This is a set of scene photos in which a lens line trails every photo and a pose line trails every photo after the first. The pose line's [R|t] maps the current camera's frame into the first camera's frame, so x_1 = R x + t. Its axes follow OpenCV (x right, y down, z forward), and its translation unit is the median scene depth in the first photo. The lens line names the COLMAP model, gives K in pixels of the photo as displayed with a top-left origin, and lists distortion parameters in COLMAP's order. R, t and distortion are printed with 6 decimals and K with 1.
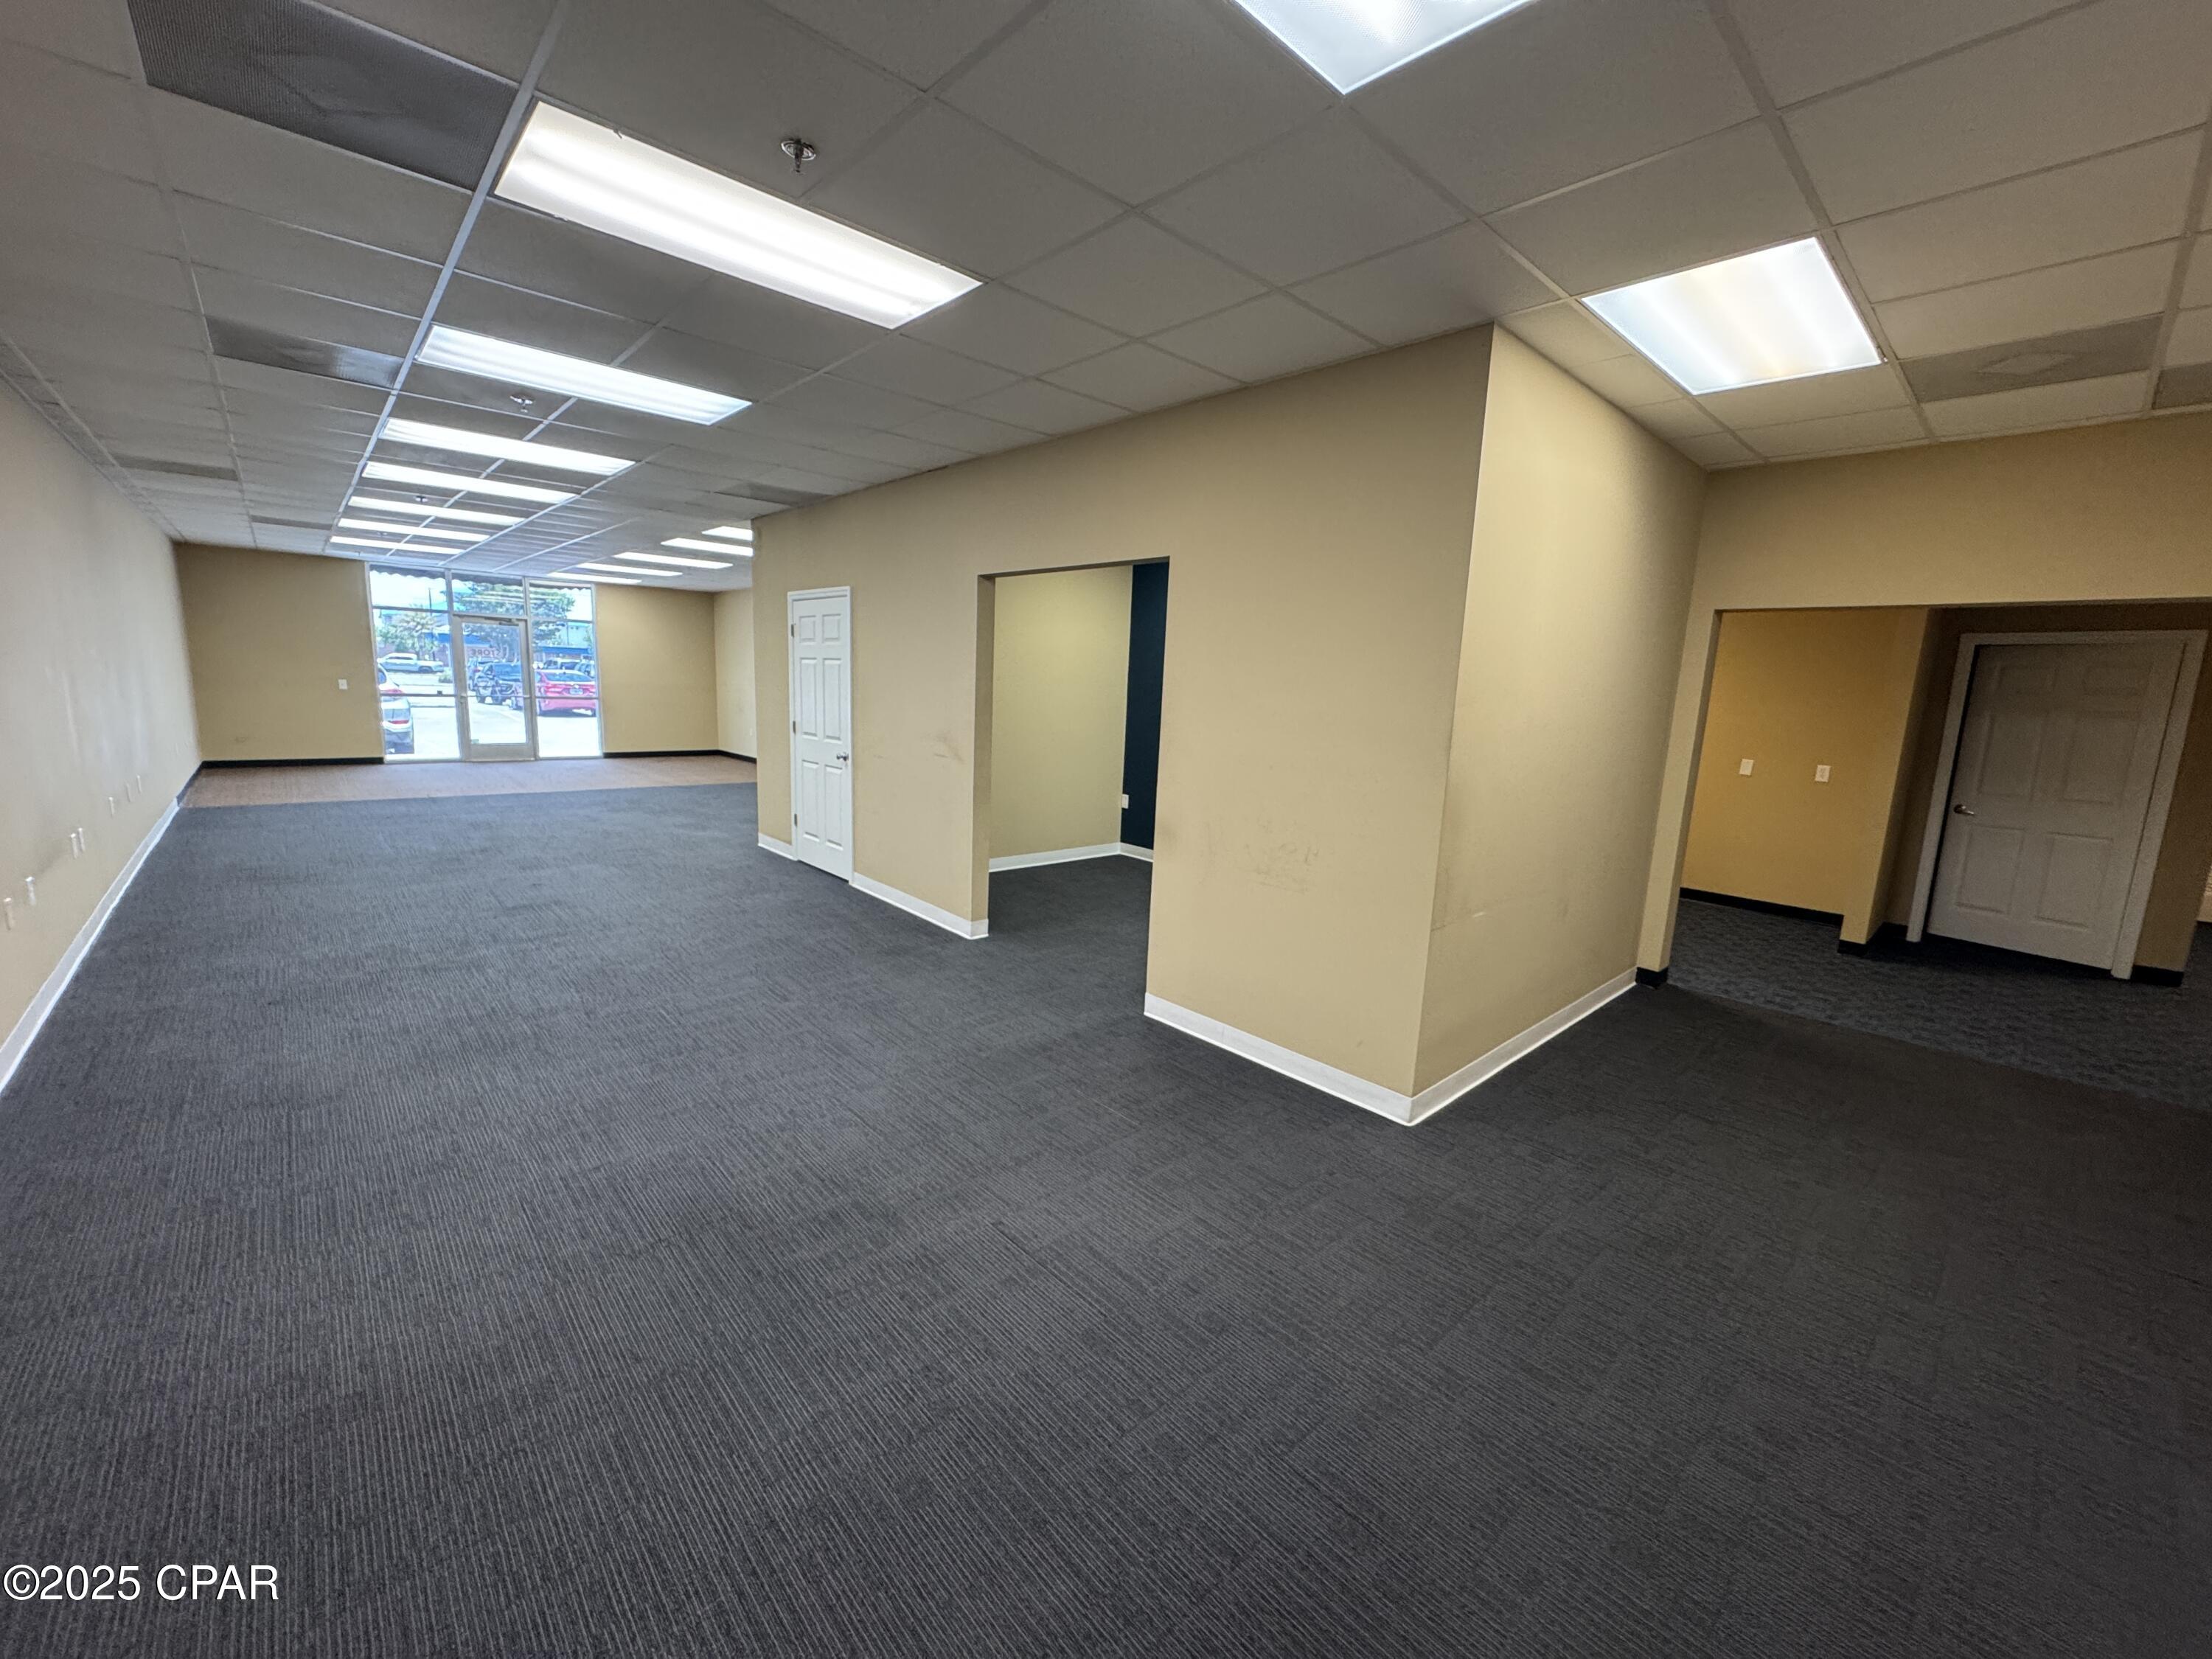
lens RADIAL K [[879.7, 0, 1105.7], [0, 879.7, 825.4], [0, 0, 1]] dist [-0.005779, -0.000183]
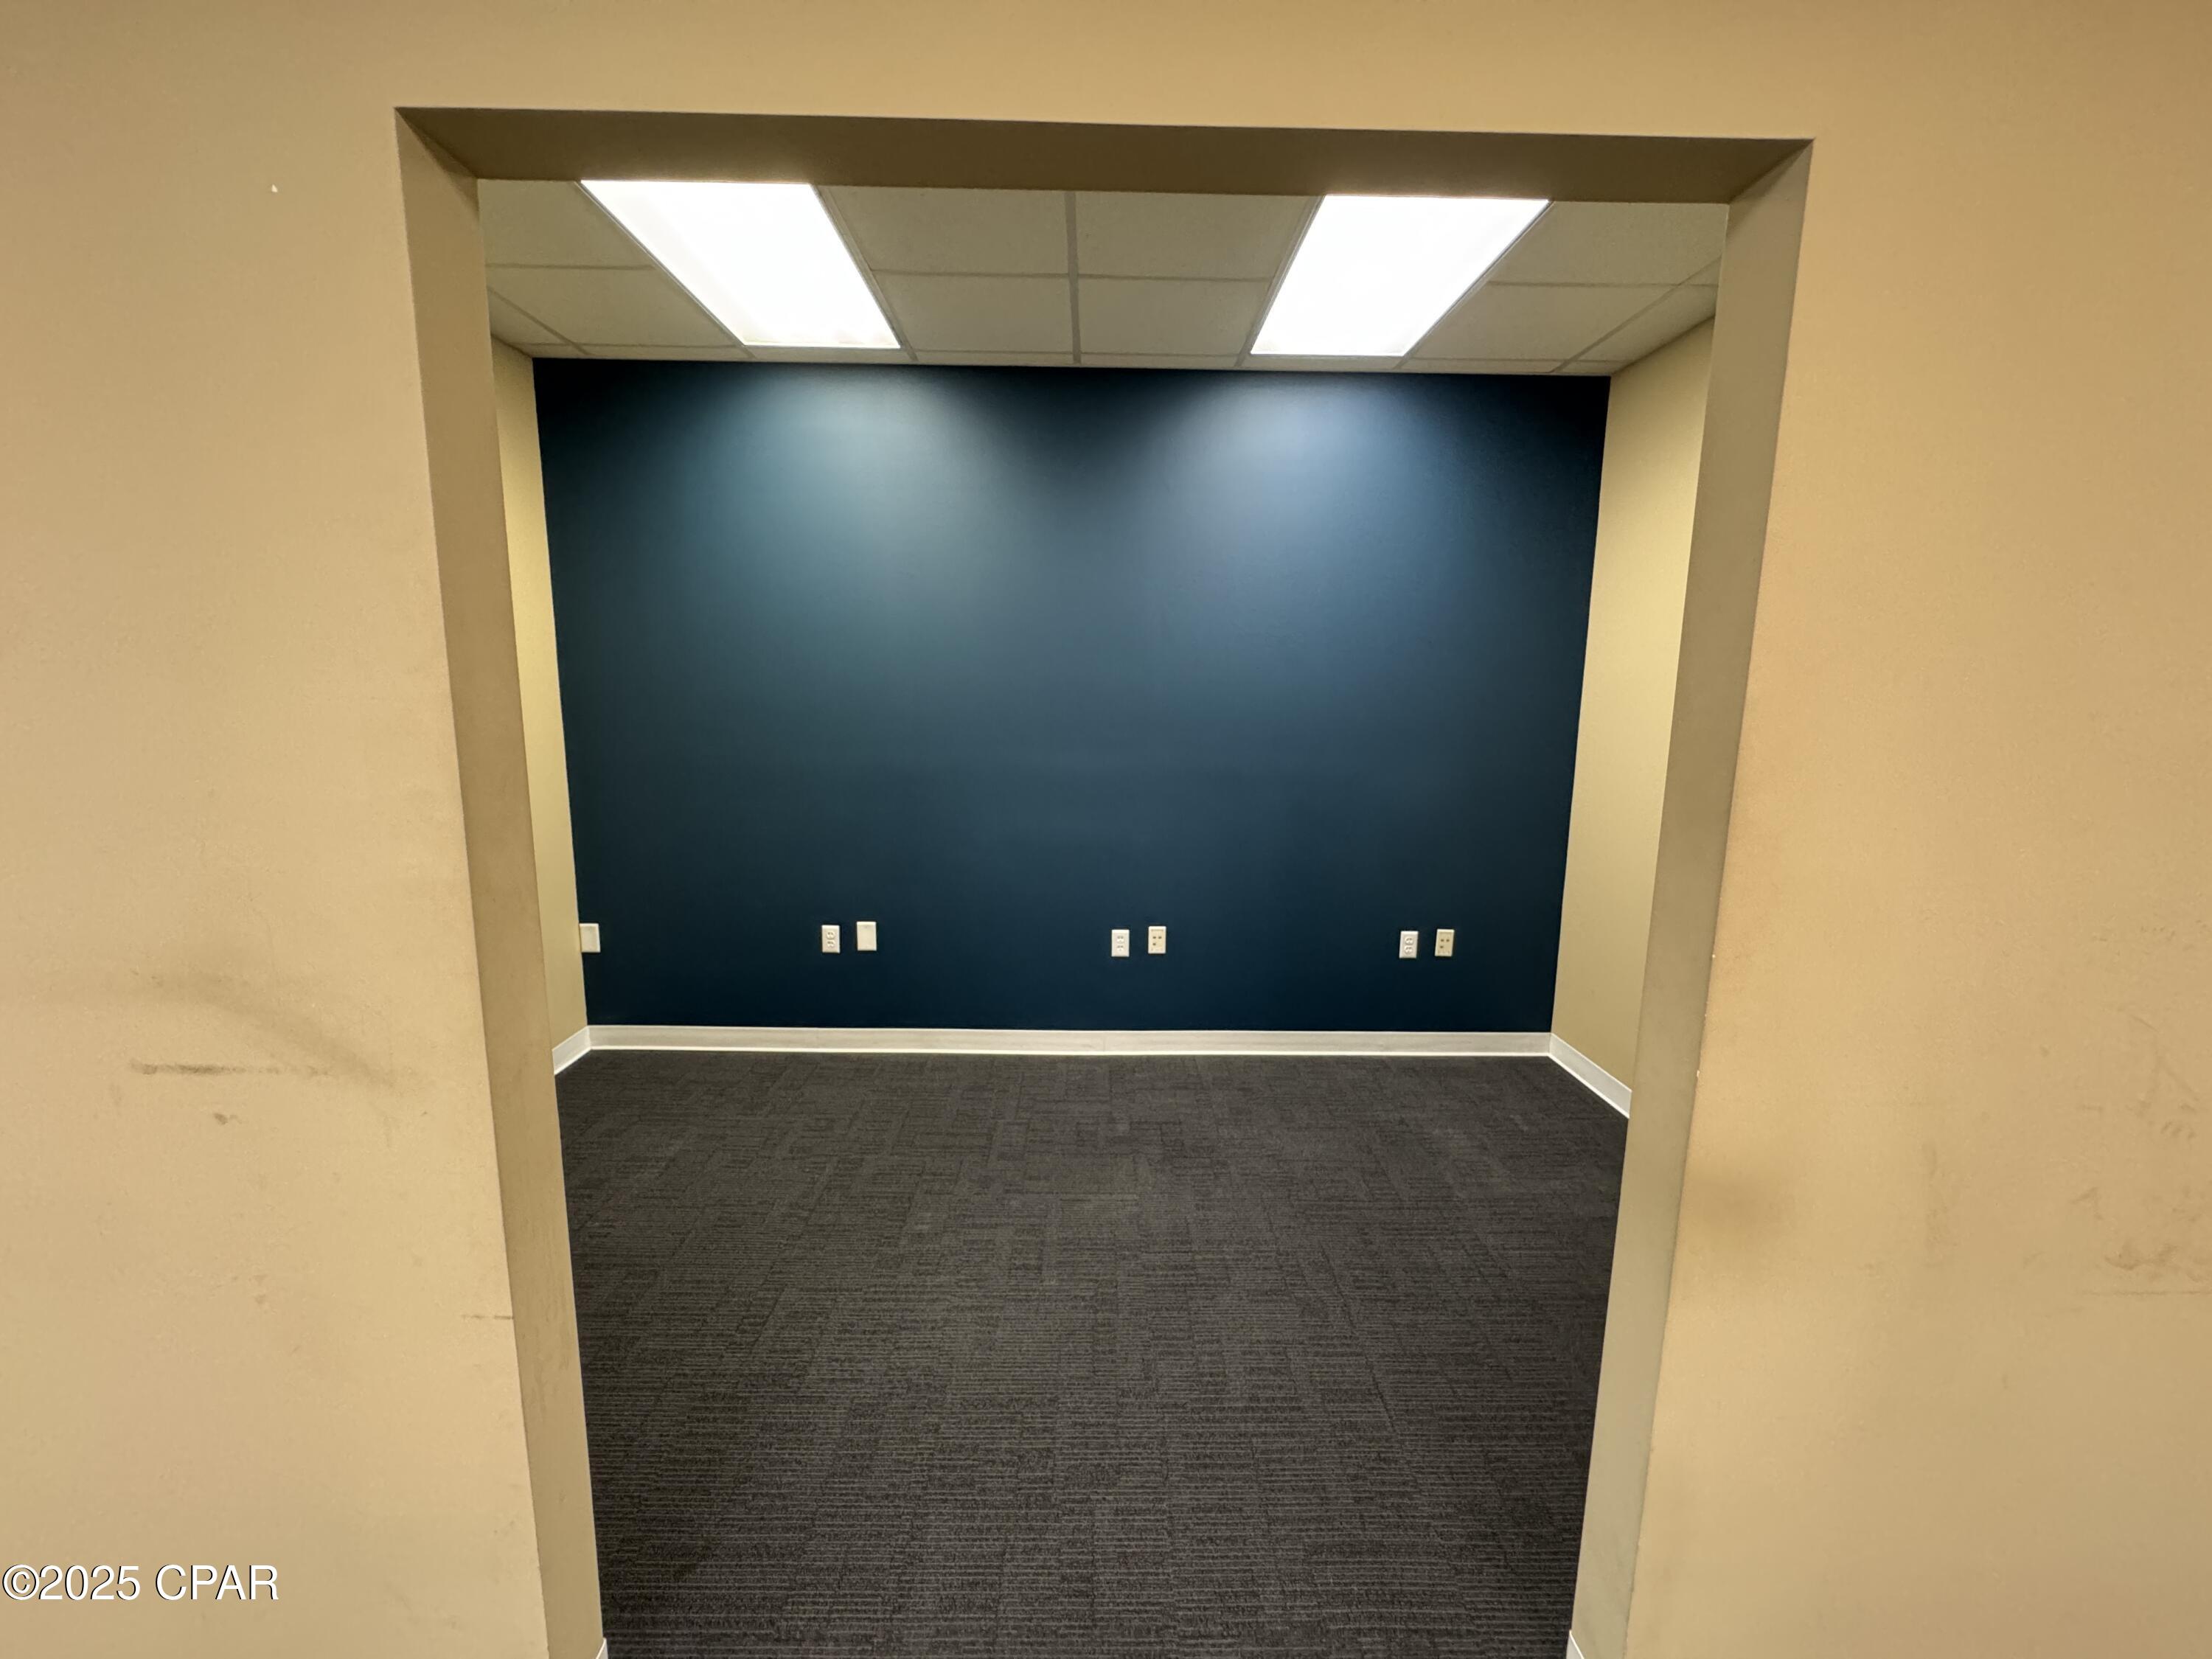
lens RADIAL K [[879.7, 0, 1103.9], [0, 879.7, 827.6], [0, 0, 1]] dist [-0.005779, -0.000183]
pose [[0.666174, -0.147717, 0.731021, -0.126121], [0.138999, 0.987606, 0.072896, -0.080438], [-0.732728, 0.053050, 0.678450, 0.488296]]
